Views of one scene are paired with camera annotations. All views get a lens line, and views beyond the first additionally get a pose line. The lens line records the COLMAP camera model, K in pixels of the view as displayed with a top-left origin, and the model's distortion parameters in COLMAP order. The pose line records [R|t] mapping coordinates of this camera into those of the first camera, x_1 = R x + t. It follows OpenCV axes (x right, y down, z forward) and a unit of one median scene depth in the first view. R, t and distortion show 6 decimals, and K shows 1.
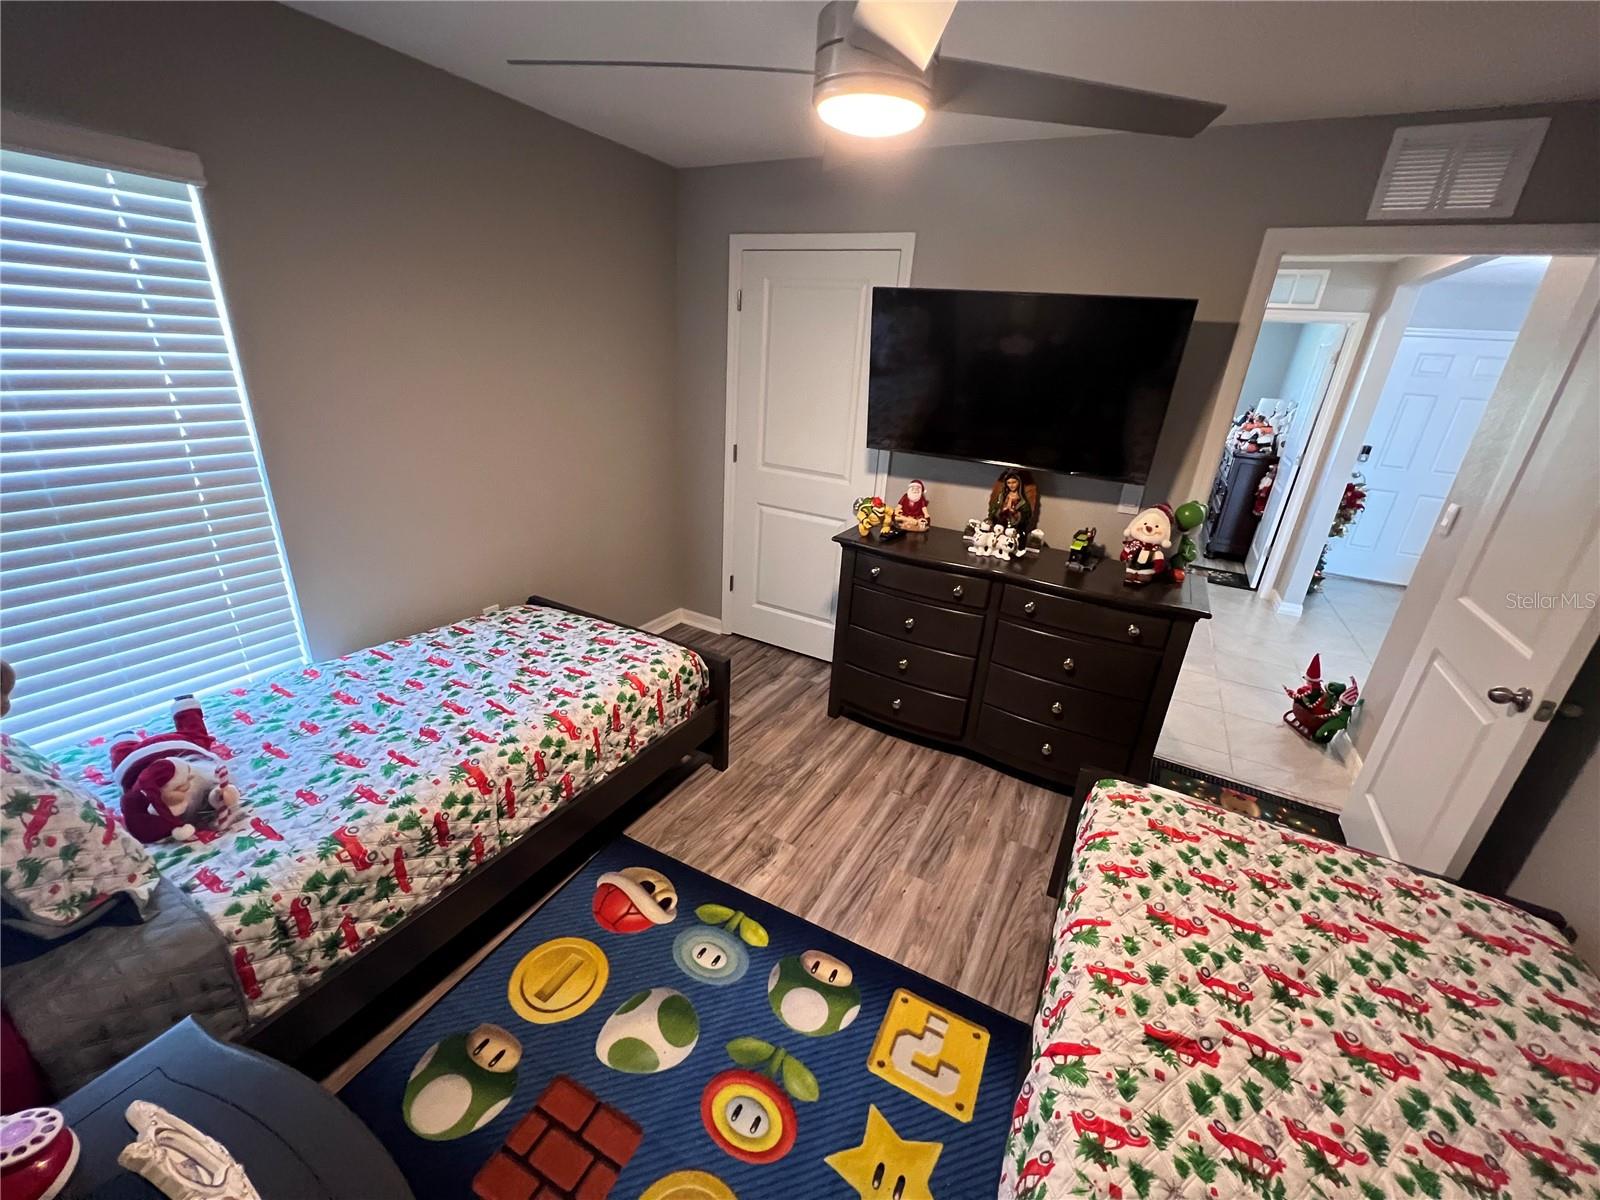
lens RADIAL K [[639.3, 0, 799.8], [0, 639.3, 598.8], [0, 0, 1]] dist [-0.004576, 0.000072]
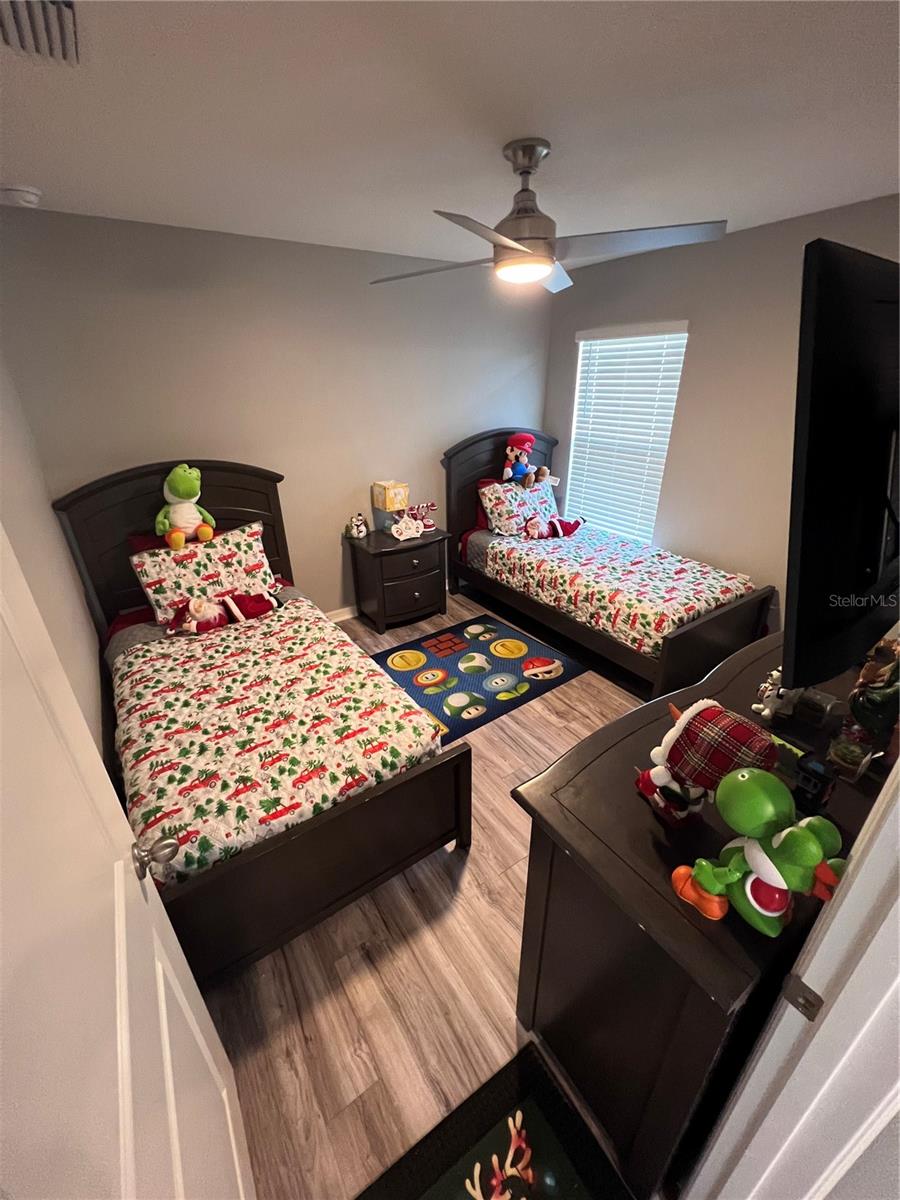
lens RADIAL K [[479.5, 0, 452.4], [0, 479.5, 602.4], [0, 0, 1]] dist [-0.004576, 0.000072]
pose [[-0.452577, 0.331548, -0.827798, 1.267942], [-0.337694, 0.795447, 0.503216, -0.441938], [0.825310, 0.507287, -0.248039, 1.223279]]
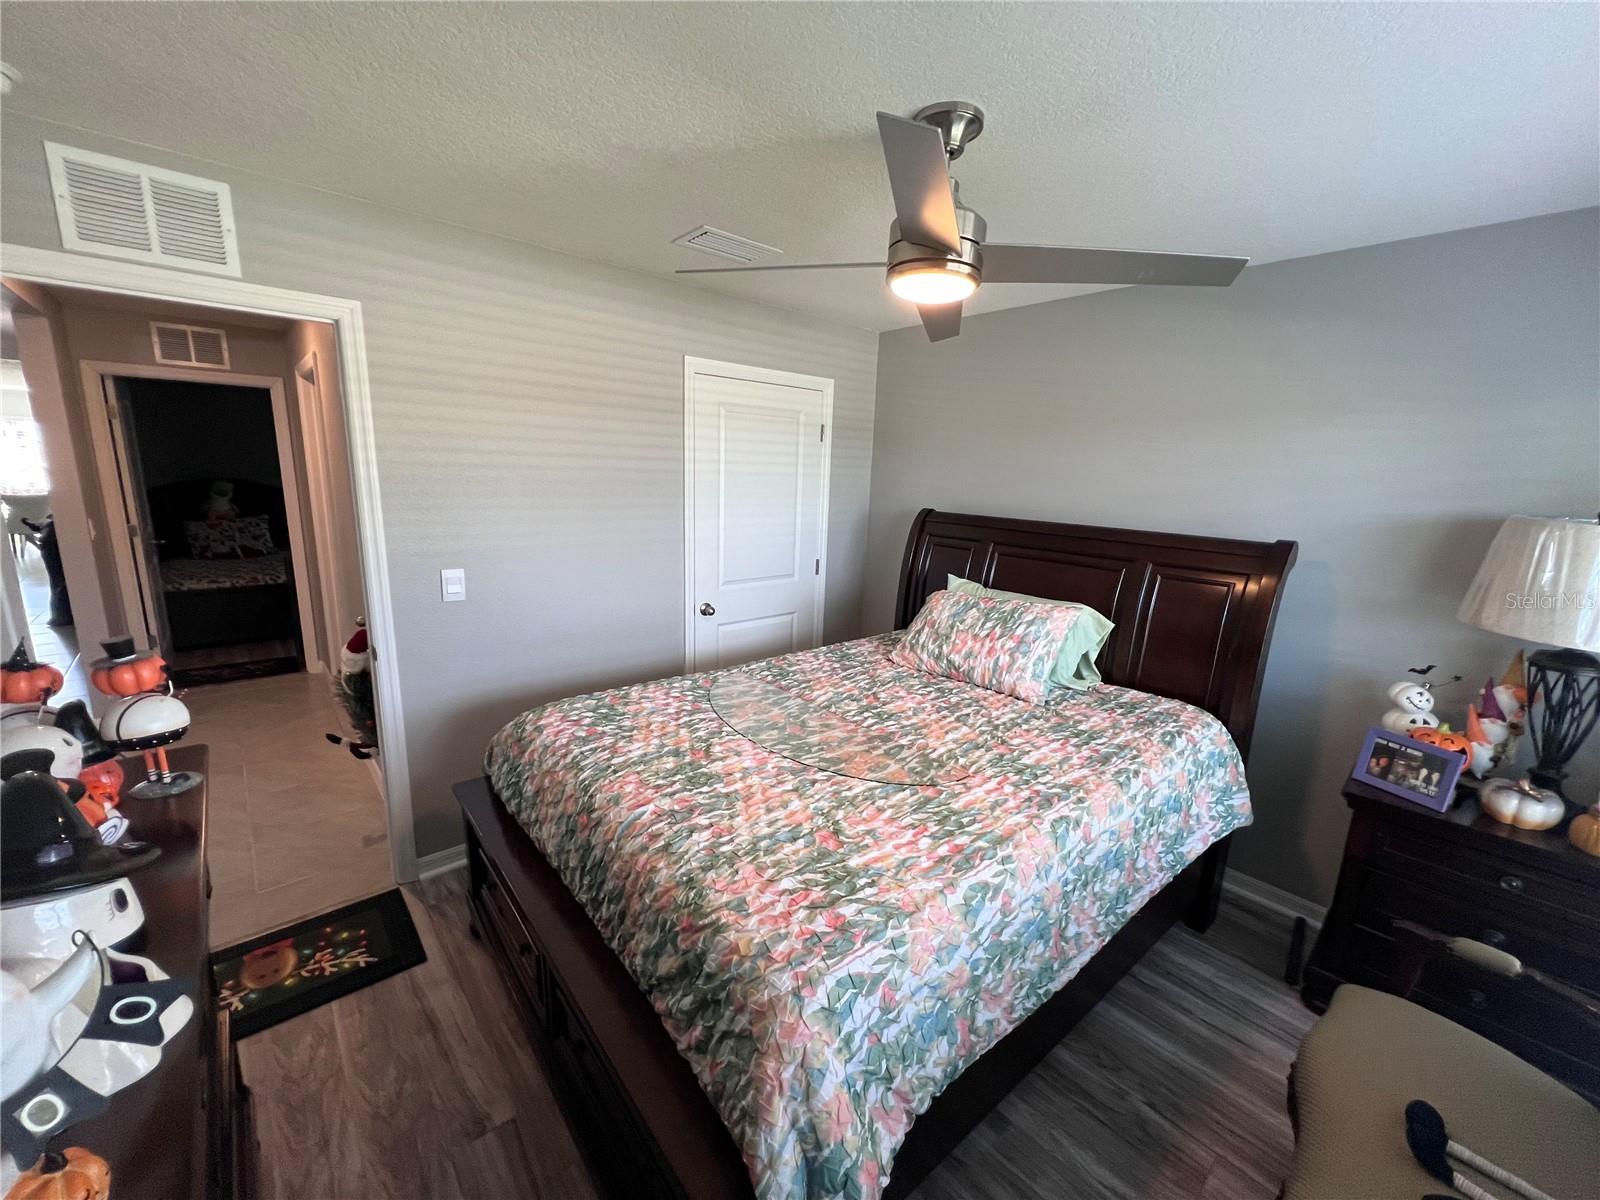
lens RADIAL K [[635.4, 0, 797.1], [0, 635.4, 600.4], [0, 0, 1]] dist [0.004494, 0.000451]
pose [[-0.334616, 0.127166, -0.933735, 2.798581], [-0.400014, 0.877987, 0.262923, -1.506214], [0.853242, 0.461485, -0.242920, 4.156944]]
